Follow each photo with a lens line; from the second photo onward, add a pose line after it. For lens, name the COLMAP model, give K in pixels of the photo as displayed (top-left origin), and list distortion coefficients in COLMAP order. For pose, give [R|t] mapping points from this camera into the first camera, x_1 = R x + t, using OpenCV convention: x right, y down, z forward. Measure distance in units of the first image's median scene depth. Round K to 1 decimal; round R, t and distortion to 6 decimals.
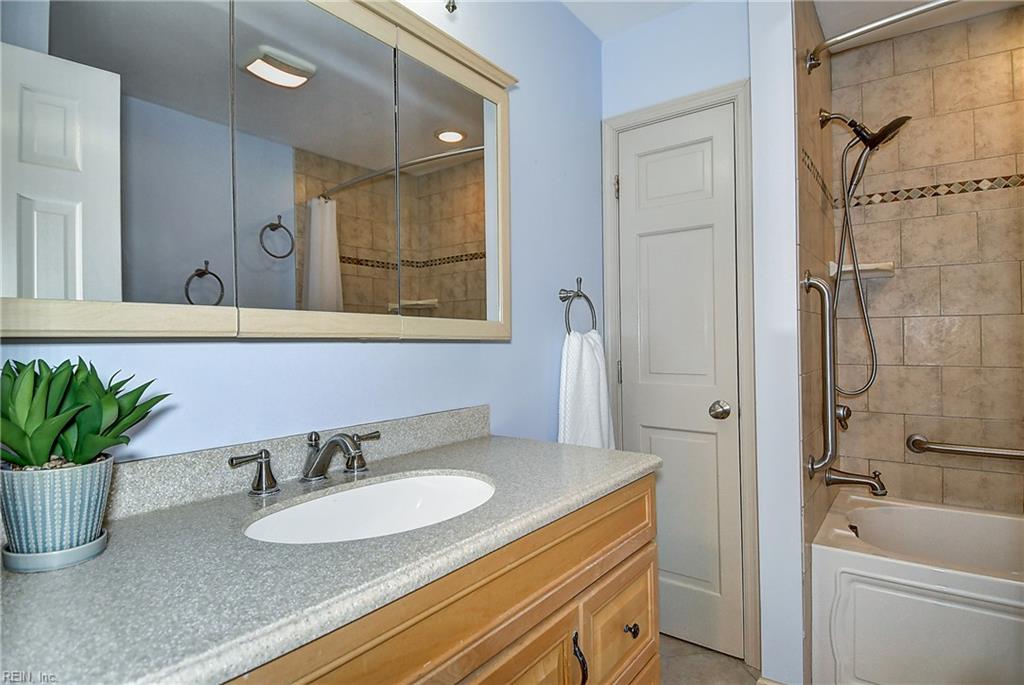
lens RADIAL K [[537.7, 0, 510.5], [0, 537.7, 338.7], [0, 0, 1]] dist [0.039933, -0.053074]
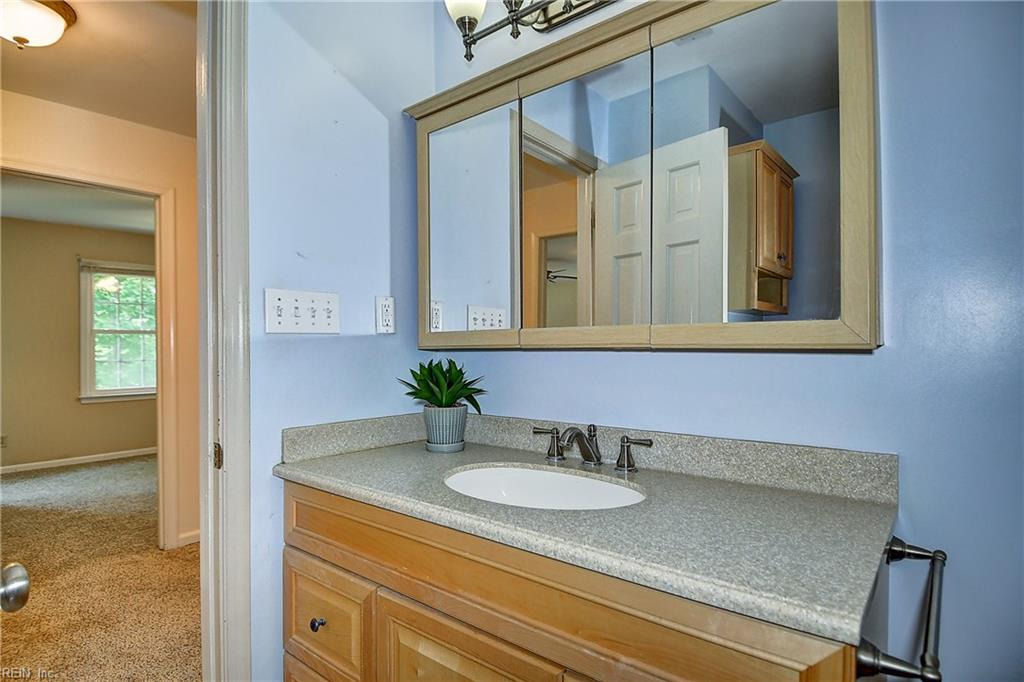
lens RADIAL K [[540.6, 0, 507.4], [0, 540.6, 340.0], [0, 0, 1]] dist [0.030879, -0.001423]
pose [[-0.042211, 0.000713, -0.999108, 0.488736], [0.018413, 0.999830, -0.000064, -0.012098], [0.998939, -0.018399, -0.042217, 0.490407]]
